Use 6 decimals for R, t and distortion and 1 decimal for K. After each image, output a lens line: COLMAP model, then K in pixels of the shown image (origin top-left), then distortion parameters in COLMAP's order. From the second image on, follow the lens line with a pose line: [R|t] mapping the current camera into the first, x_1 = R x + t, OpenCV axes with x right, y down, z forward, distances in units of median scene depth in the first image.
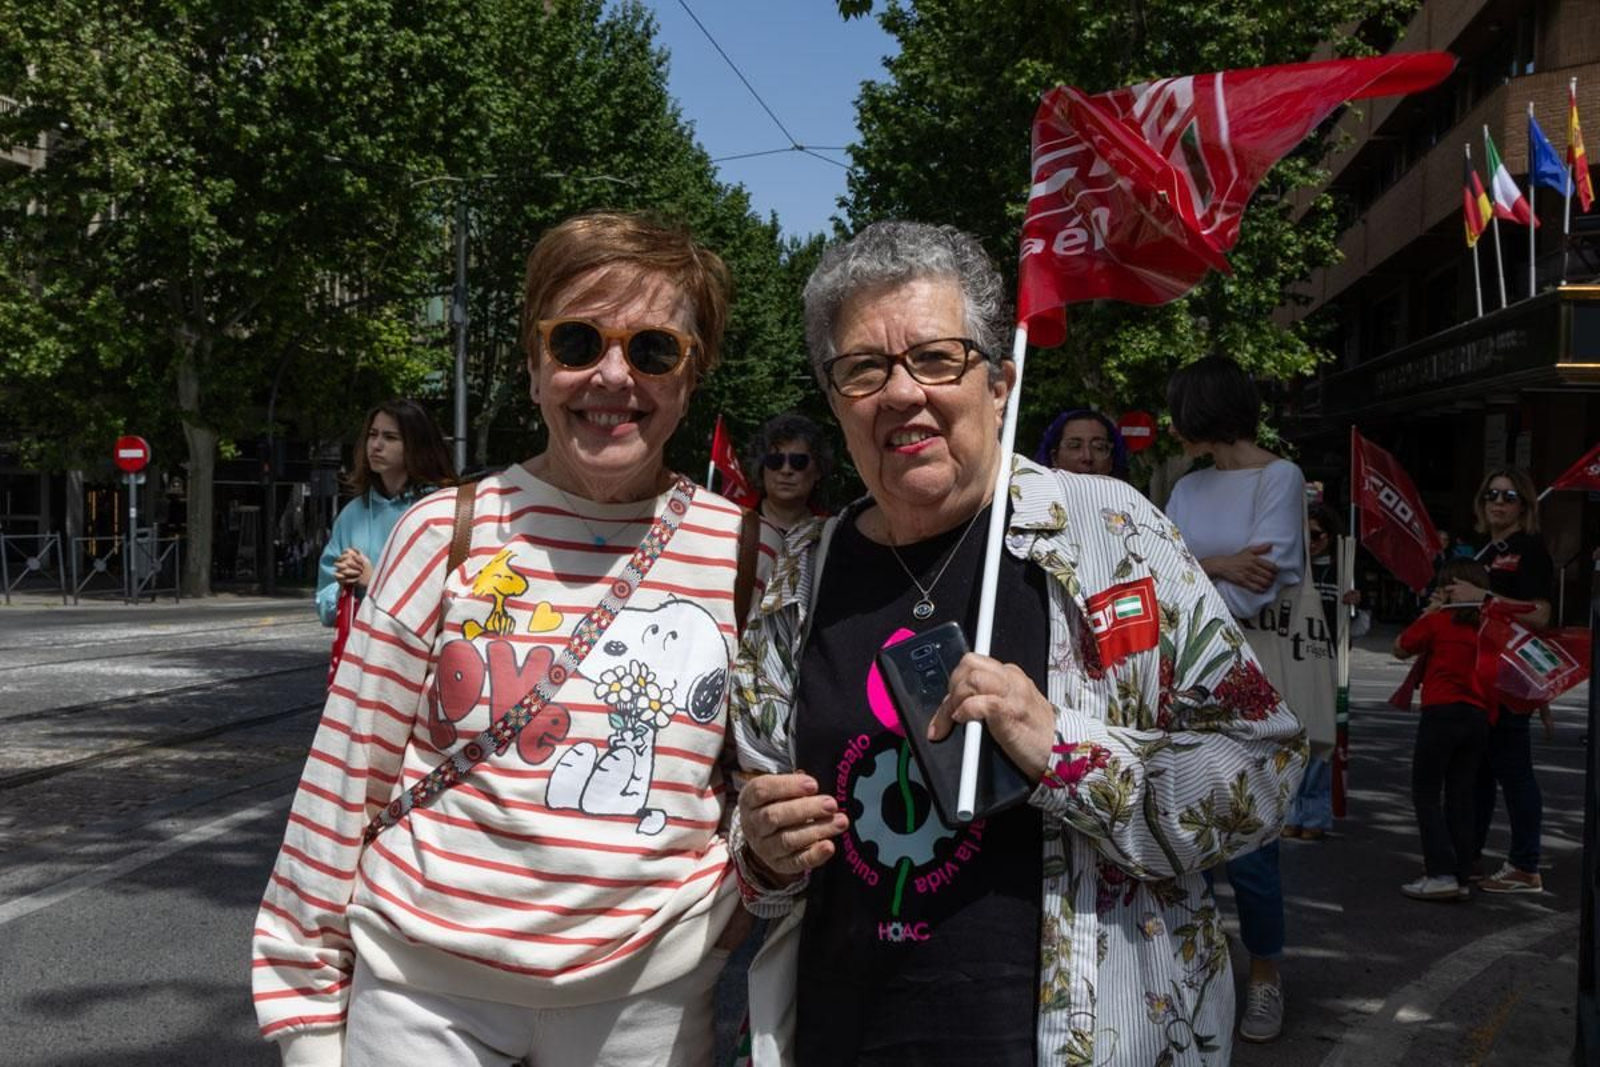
lens RADIAL K [[1375.4, 0, 800.0], [0, 1375.4, 533.5], [0, 0, 1]] dist [0.002652, 0.001828]
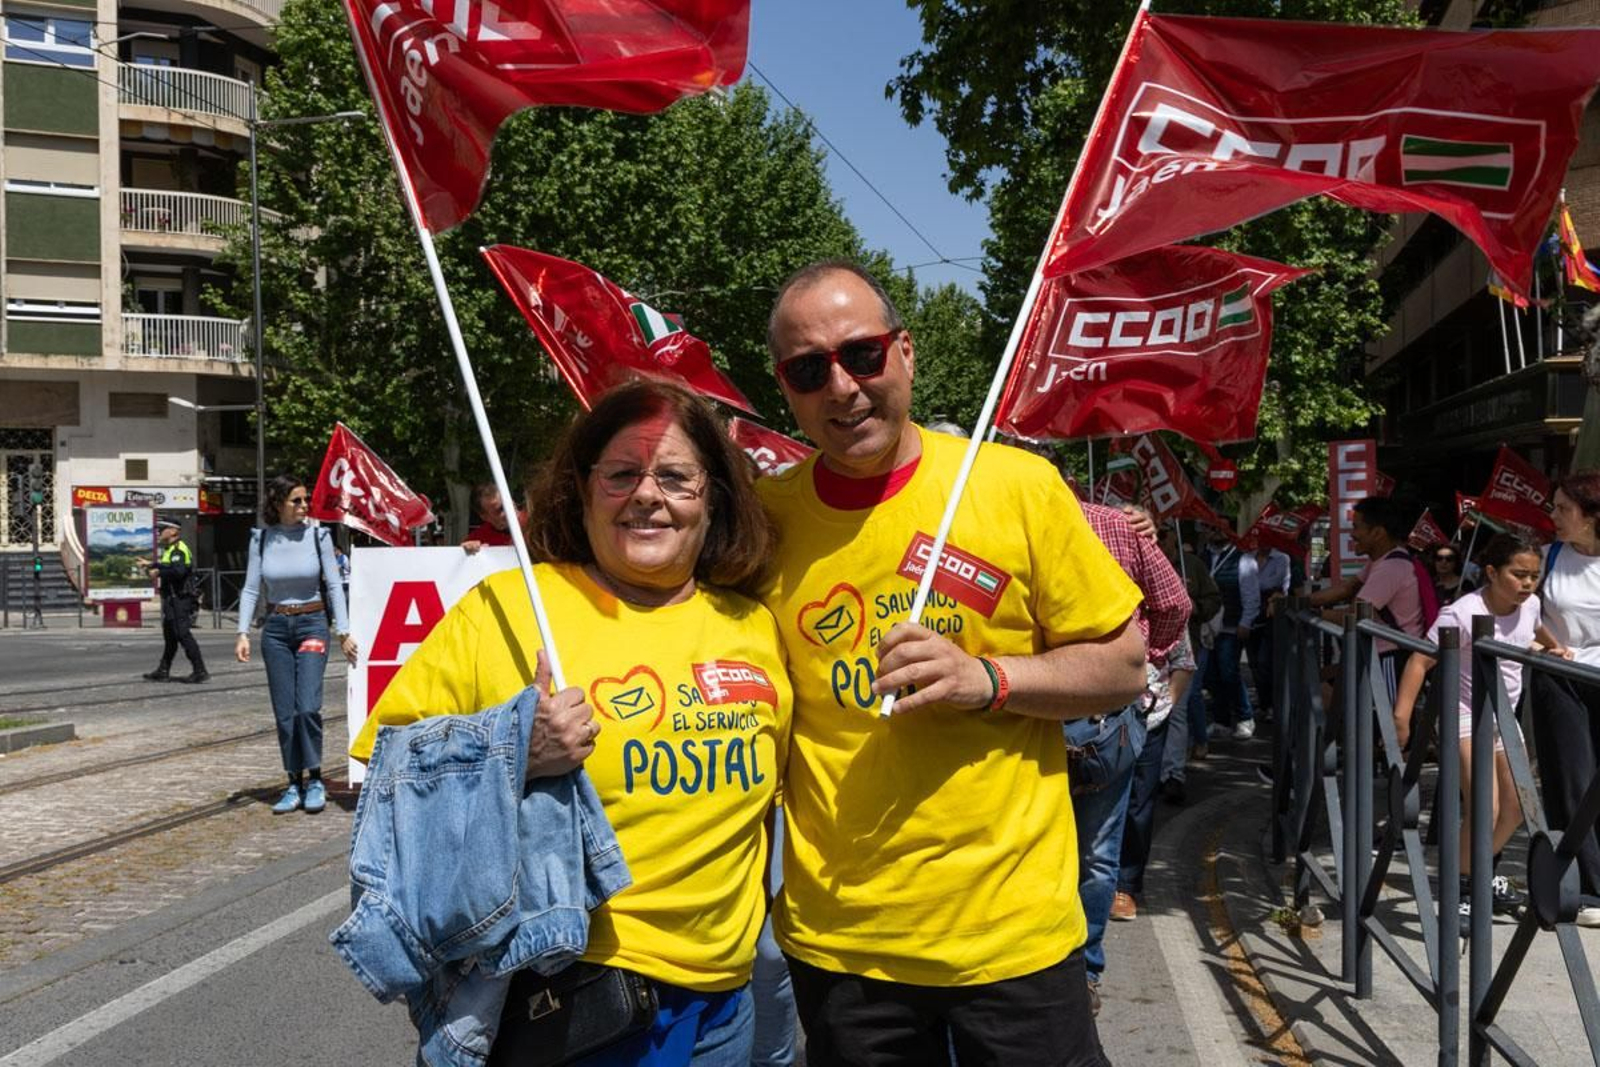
lens RADIAL K [[1685.5, 0, 800.0], [0, 1685.5, 533.5], [0, 0, 1]] dist [-0.002201, -0.011886]
pose [[0.997573, -0.018360, -0.067160, -0.032053], [0.017349, 0.999728, -0.015605, -0.004002], [0.067428, 0.014402, 0.997620, -0.514116]]
